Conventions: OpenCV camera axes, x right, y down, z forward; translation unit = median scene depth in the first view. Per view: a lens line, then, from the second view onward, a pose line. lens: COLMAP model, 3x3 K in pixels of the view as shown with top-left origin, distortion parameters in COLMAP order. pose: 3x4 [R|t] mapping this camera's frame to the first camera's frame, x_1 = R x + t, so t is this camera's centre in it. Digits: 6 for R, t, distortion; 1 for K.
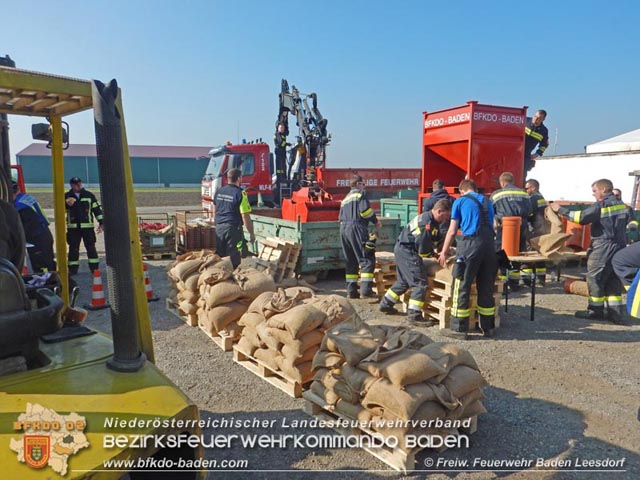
lens RADIAL K [[453.8, 0, 317.7], [0, 453.8, 239.3], [0, 0, 1]] dist [0.010802, 0.007533]
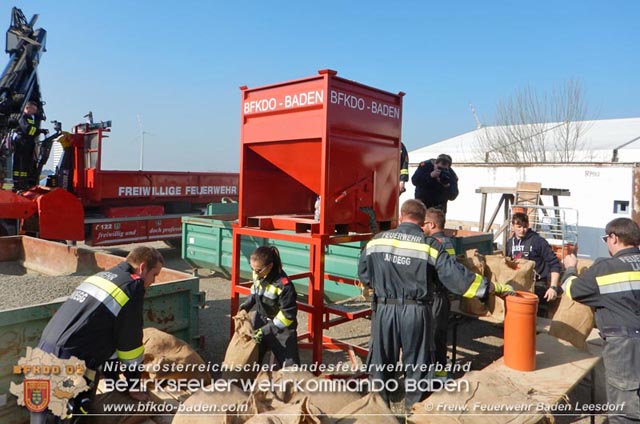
lens RADIAL K [[458.5, 0, 315.8], [0, 458.5, 188.2], [0, 0, 1]] dist [-0.002973, 0.004598]
pose [[0.926045, 0.021174, 0.376819, 0.101128], [0.020067, 0.994250, -0.105184, -0.086870], [-0.376880, 0.104966, 0.920295, 0.432638]]
